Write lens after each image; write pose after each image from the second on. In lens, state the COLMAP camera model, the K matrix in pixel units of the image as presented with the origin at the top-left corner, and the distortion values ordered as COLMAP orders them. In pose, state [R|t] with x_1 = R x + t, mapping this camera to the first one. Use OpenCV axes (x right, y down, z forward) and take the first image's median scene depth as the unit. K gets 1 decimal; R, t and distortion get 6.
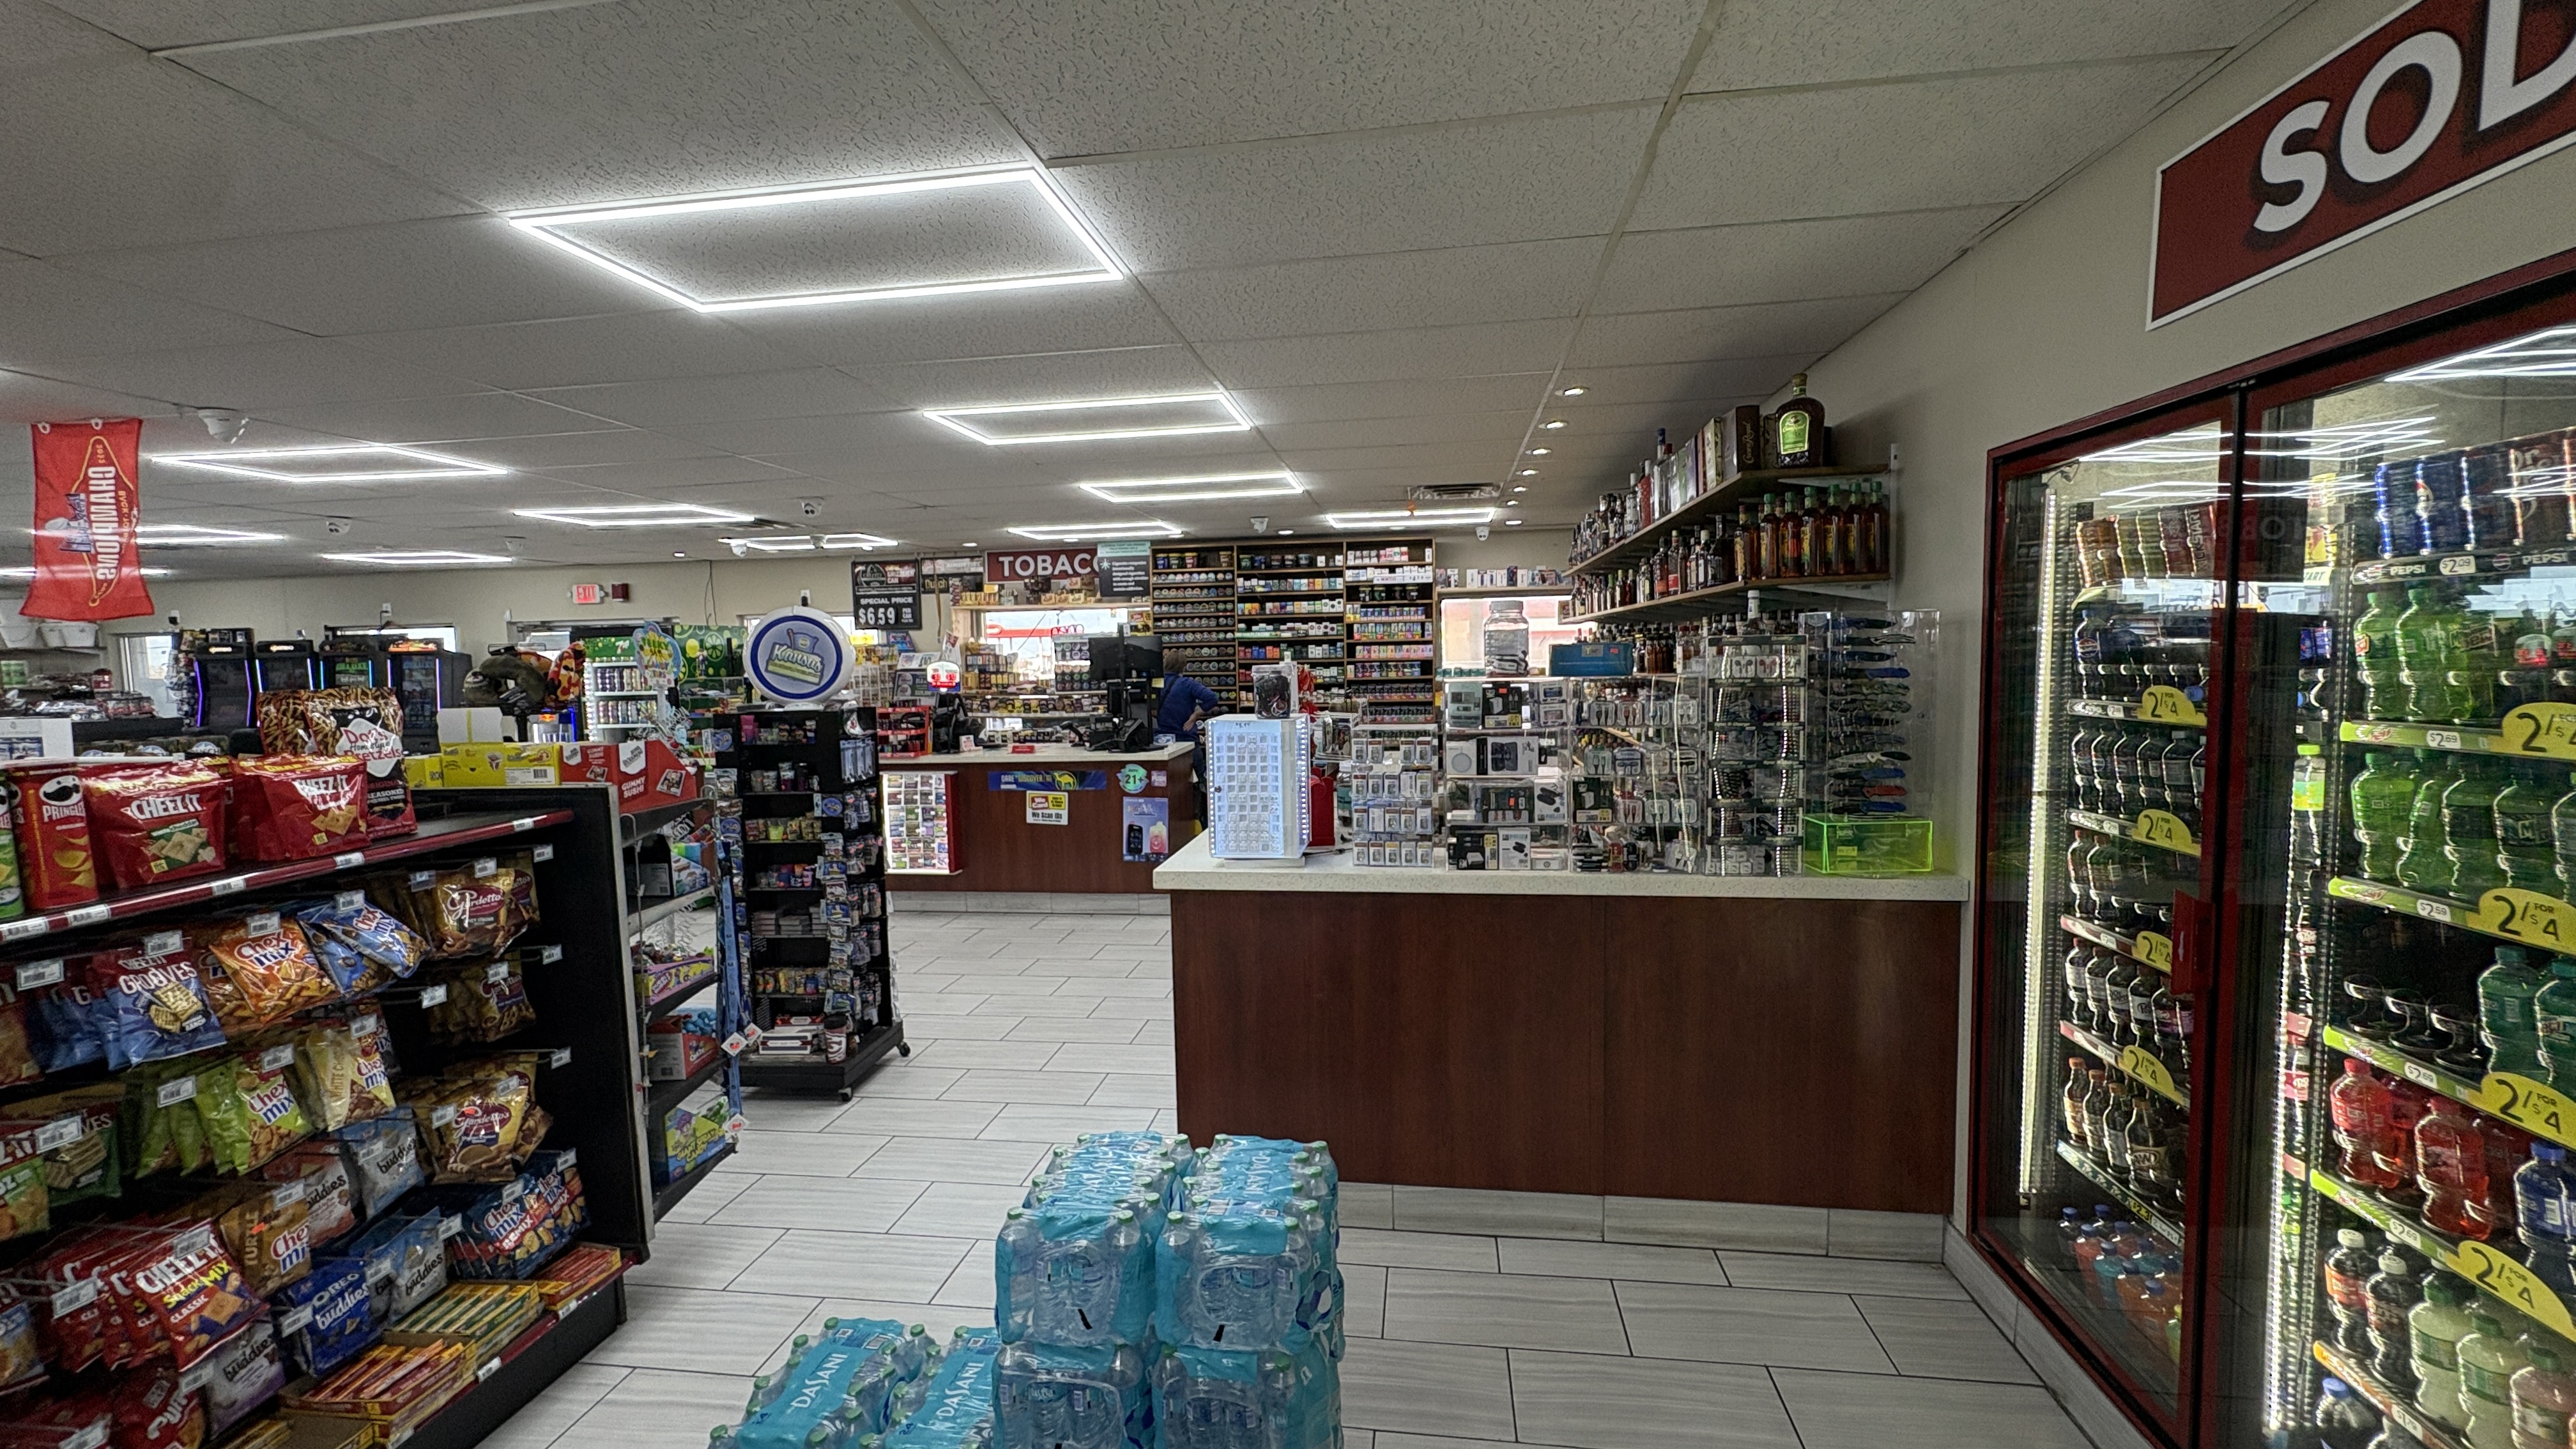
lens RADIAL K [[1020.5, 0, 1288.0], [0, 1020.5, 724.5], [0, 0, 1]] dist [-0.001855, 0.004127]
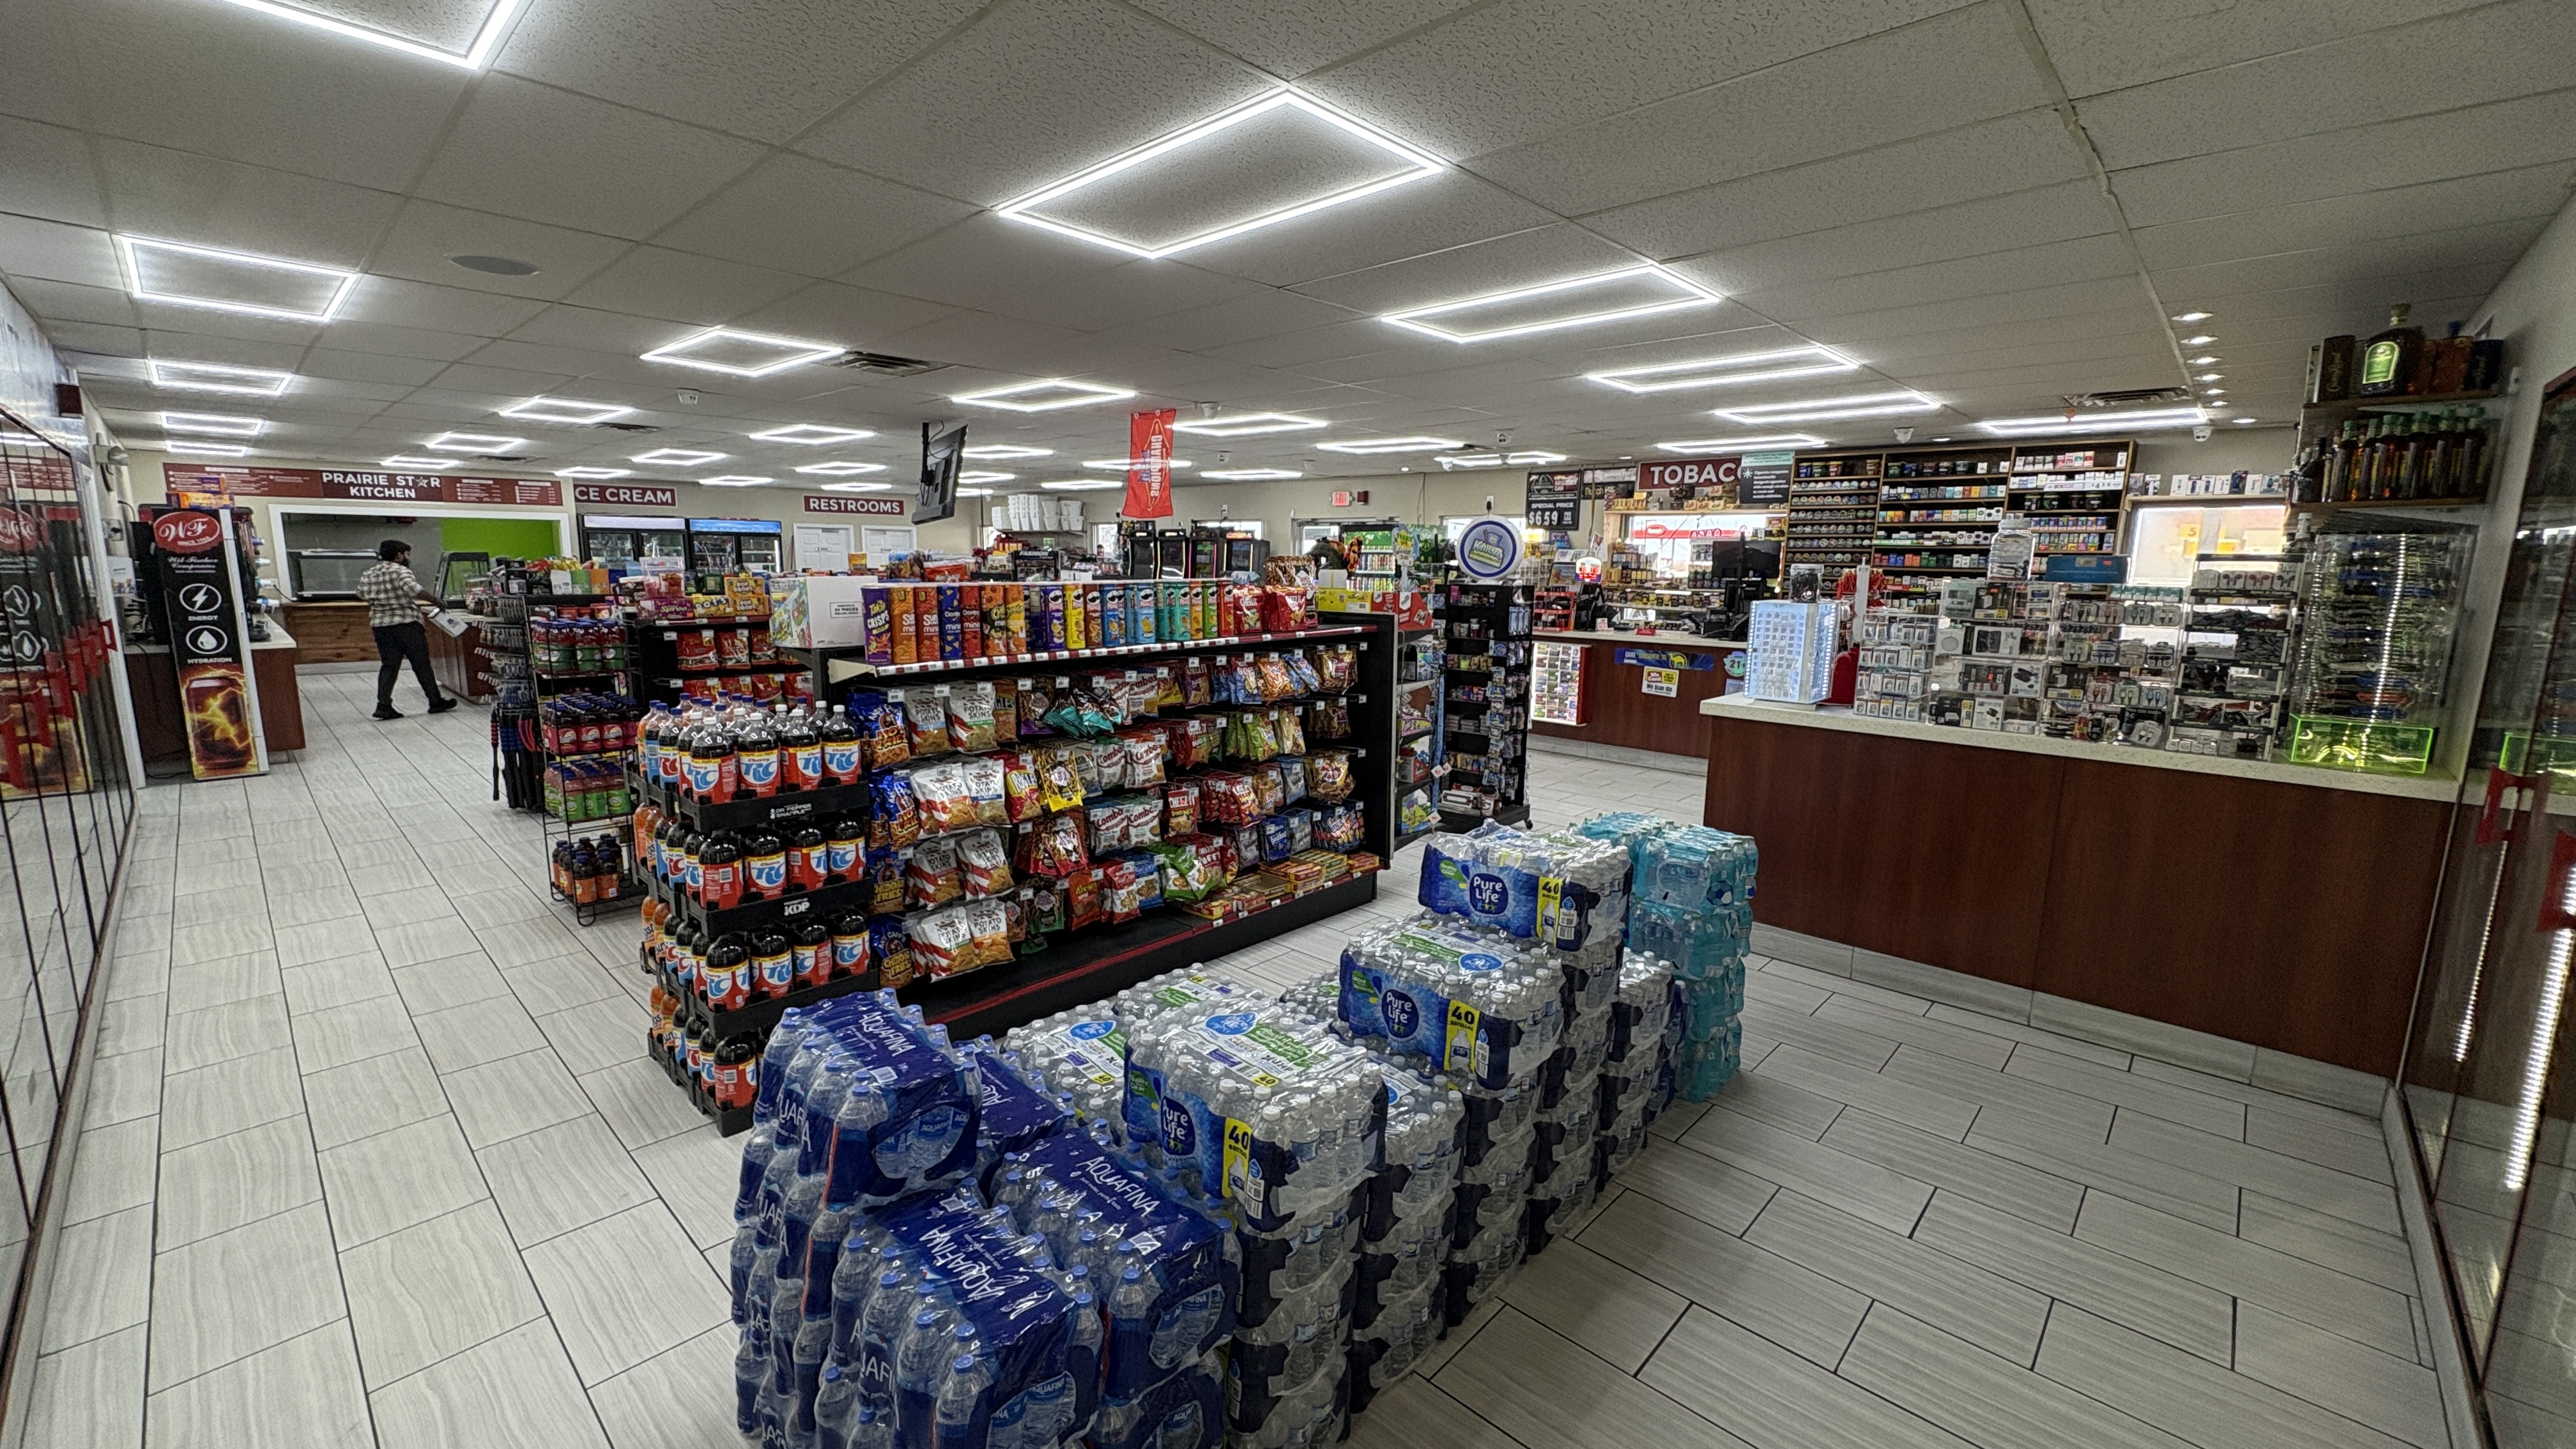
lens RADIAL K [[1020.5, 0, 1288.0], [0, 1020.5, 724.5], [0, 0, 1]] dist [-0.001855, 0.004127]
pose [[0.812052, 0.128804, -0.569193, 0.116881], [-0.073366, 0.990133, 0.119389, 0.022560], [0.578955, -0.055191, 0.813490, -0.283573]]
